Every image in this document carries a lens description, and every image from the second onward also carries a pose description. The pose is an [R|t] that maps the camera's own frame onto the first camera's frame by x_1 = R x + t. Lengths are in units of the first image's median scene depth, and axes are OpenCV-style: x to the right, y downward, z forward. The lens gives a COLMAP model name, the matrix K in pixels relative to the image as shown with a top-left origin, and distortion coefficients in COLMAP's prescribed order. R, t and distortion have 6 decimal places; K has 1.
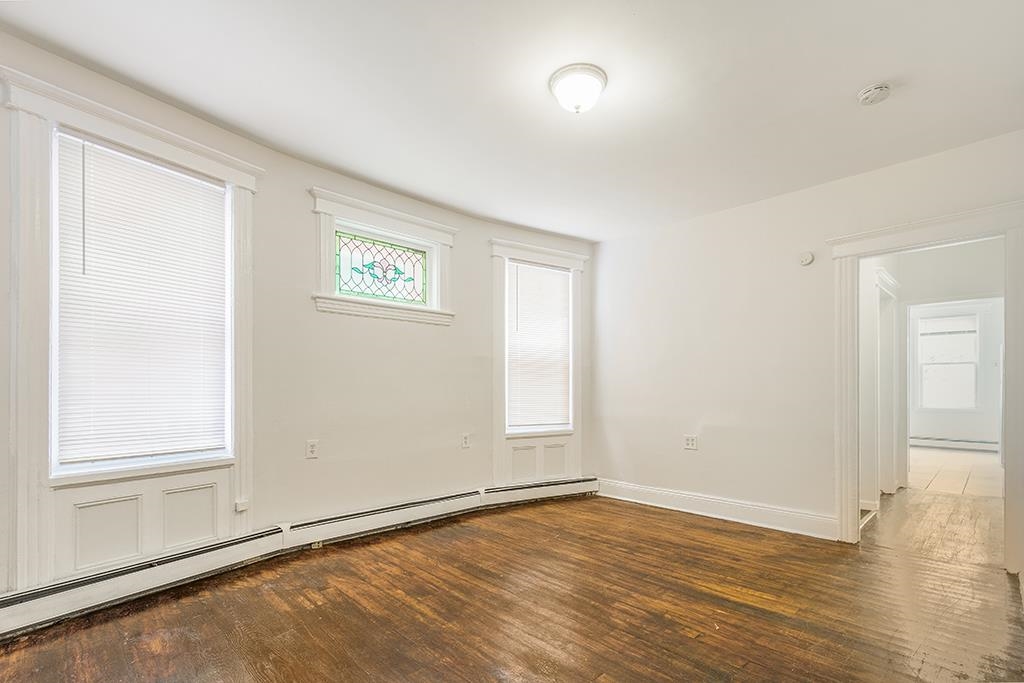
lens RADIAL K [[485.8, 0, 513.2], [0, 485.8, 386.5], [0, 0, 1]] dist [0.002323, 0.000277]
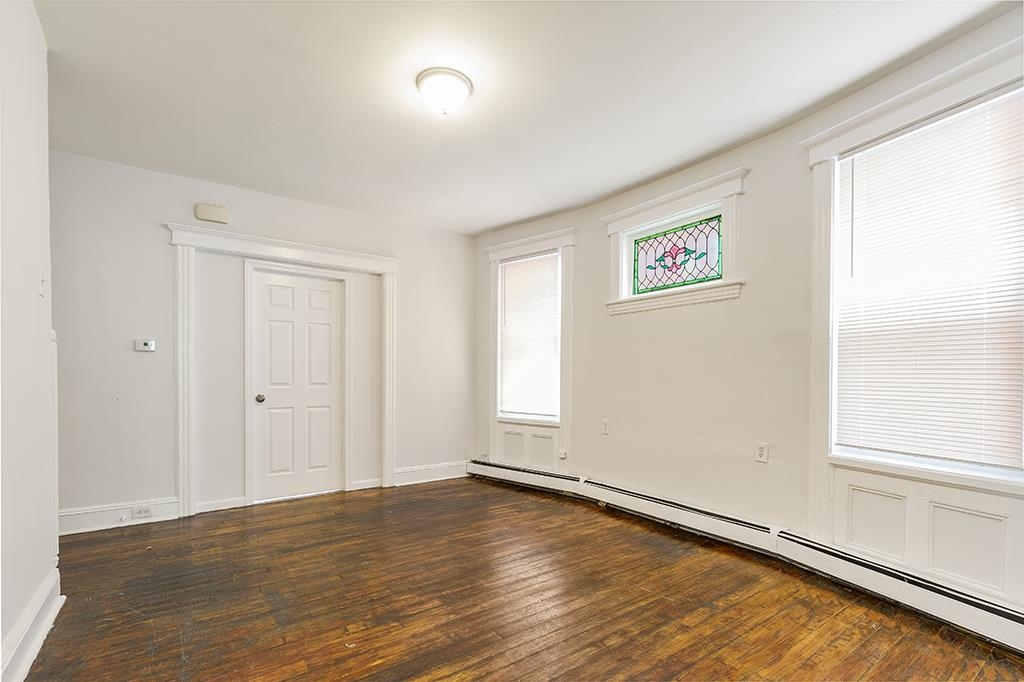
lens RADIAL K [[461.7, 0, 513.0], [0, 461.7, 381.2], [0, 0, 1]] dist [-0.000068, -0.000042]
pose [[-0.148273, 0.005481, -0.988931, 0.703871], [-0.001734, 0.999982, 0.005802, 0.004031], [0.988945, 0.002575, -0.148260, 0.828658]]
